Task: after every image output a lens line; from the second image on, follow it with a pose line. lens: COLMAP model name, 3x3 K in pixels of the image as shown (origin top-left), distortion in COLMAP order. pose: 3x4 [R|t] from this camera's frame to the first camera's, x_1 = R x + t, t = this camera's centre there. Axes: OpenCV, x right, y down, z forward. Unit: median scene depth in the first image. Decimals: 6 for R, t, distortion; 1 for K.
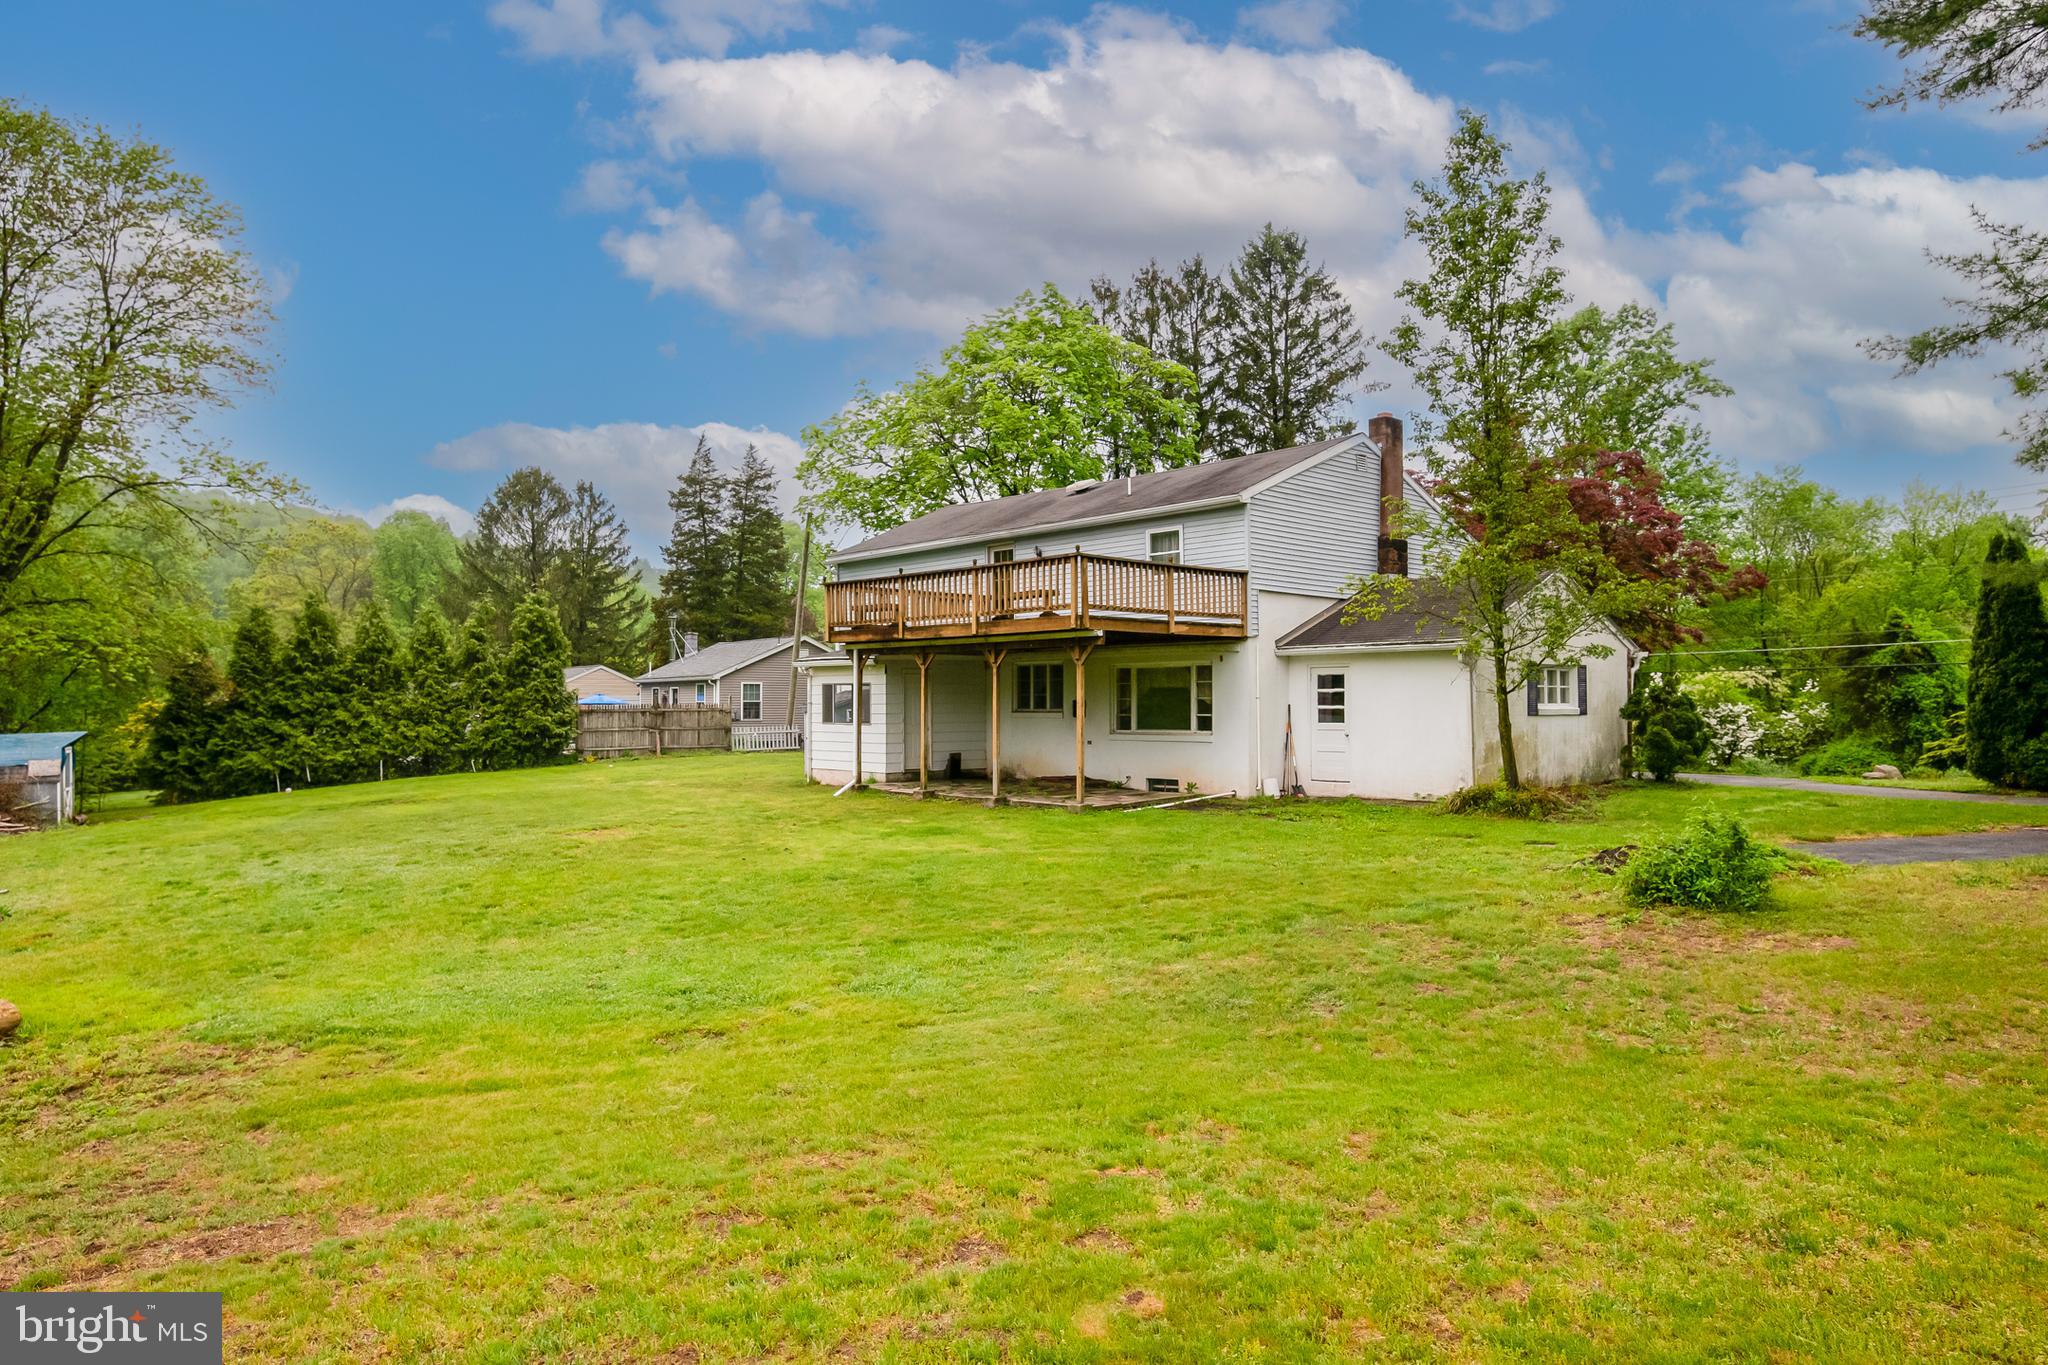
lens RADIAL K [[1276.8, 0, 950.3], [0, 1276.8, 677.1], [0, 0, 1]] dist [0.020273, 0.006214]
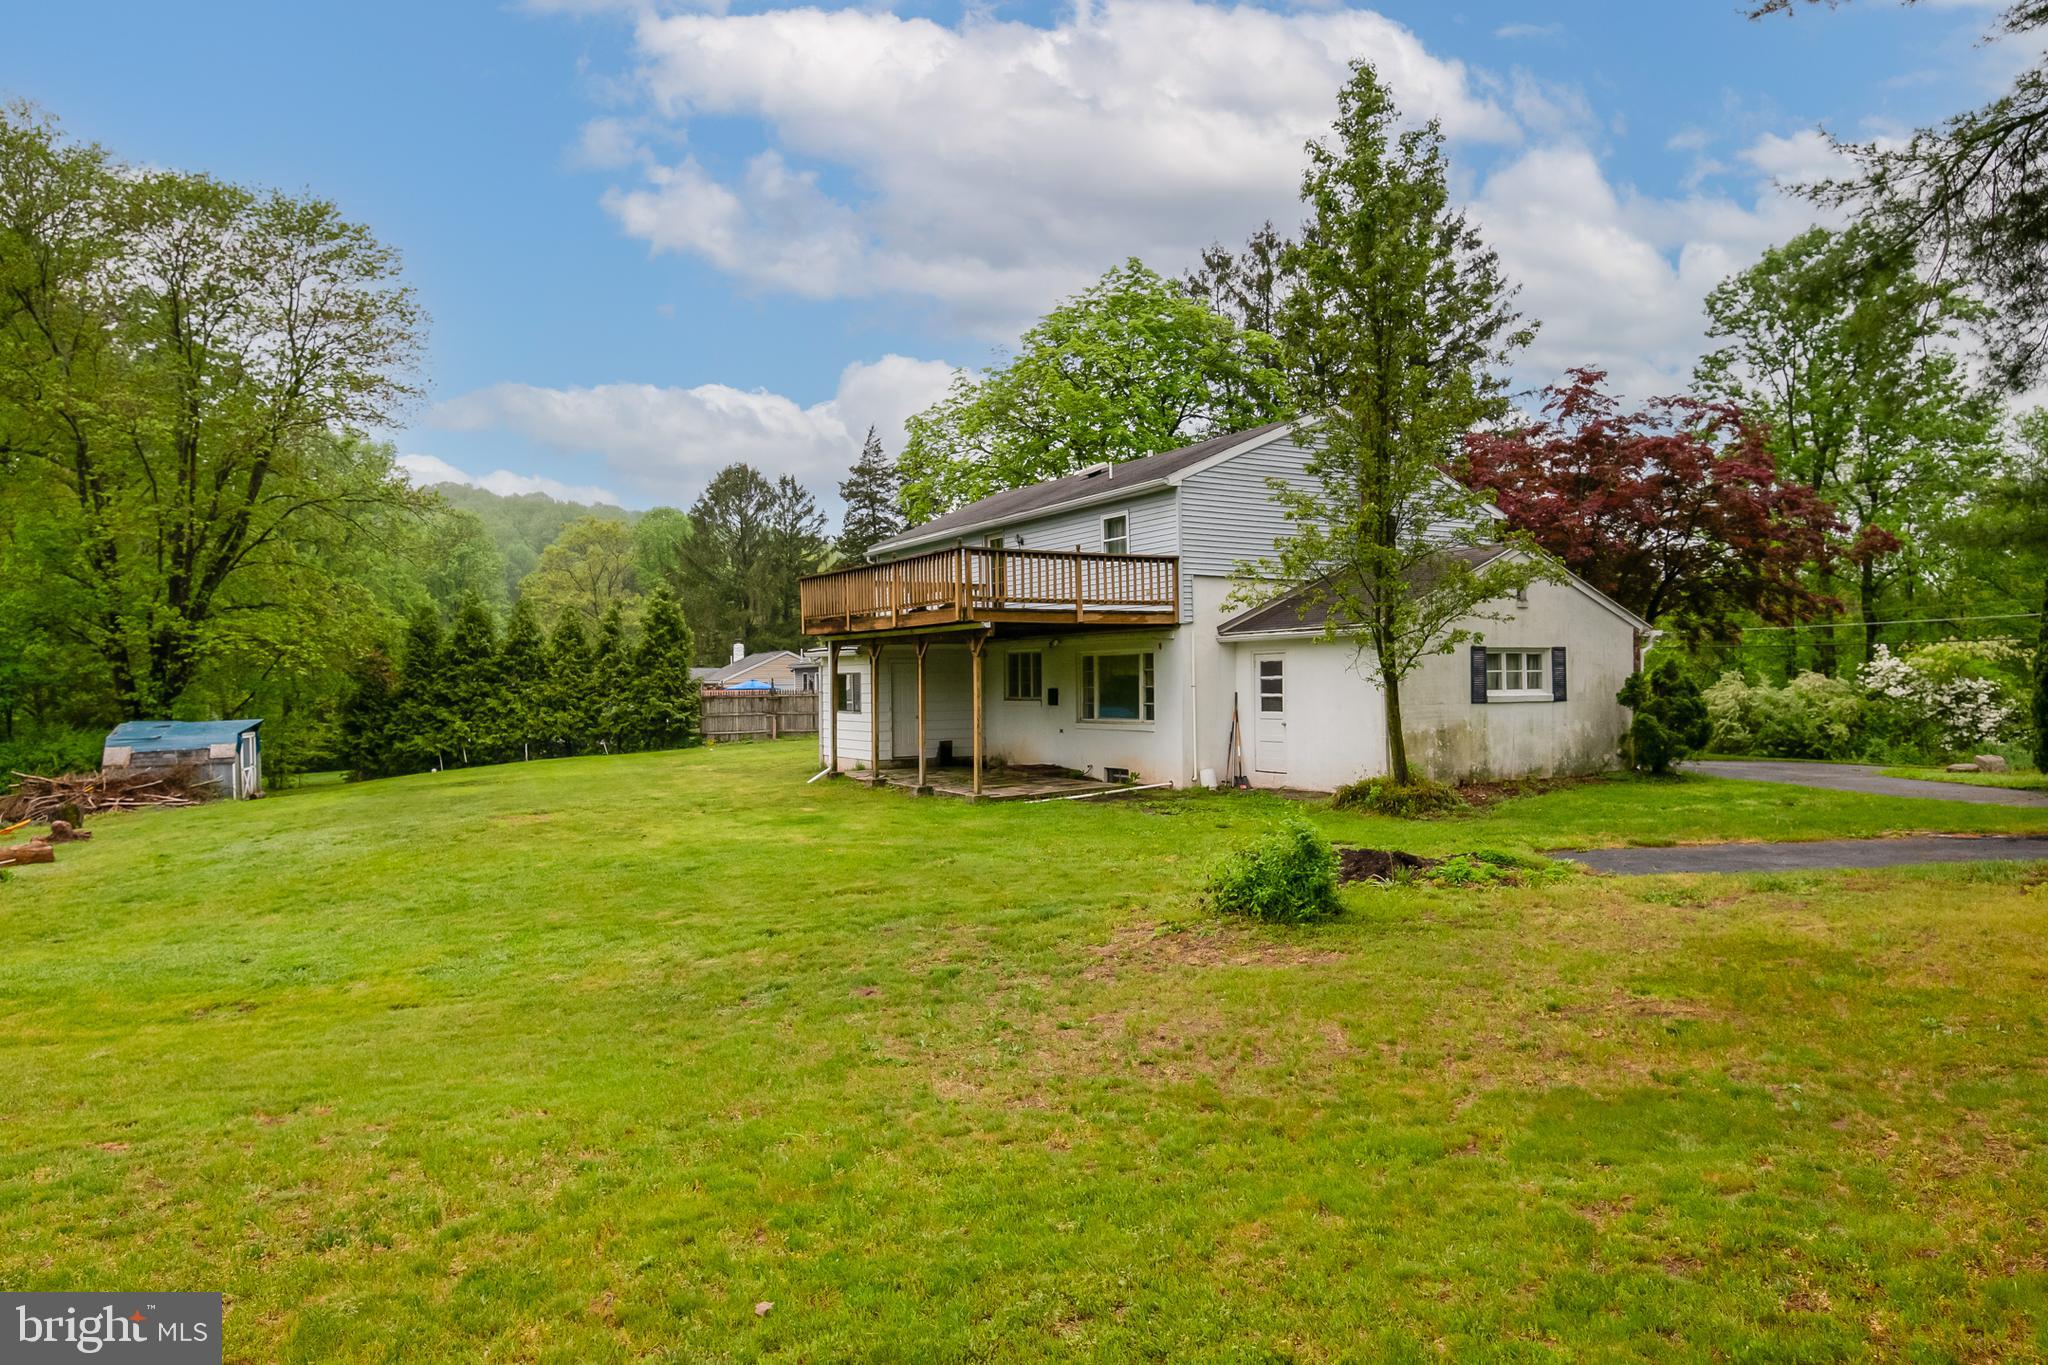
lens RADIAL K [[1276.8, 0, 972.3], [0, 1276.8, 682.6], [0, 0, 1]] dist [0.020273, 0.006214]
pose [[0.977095, -0.008829, -0.212622, 0.170973], [0.013695, 0.999677, 0.021424, -0.005892], [0.212364, -0.023845, 0.976900, 0.007996]]
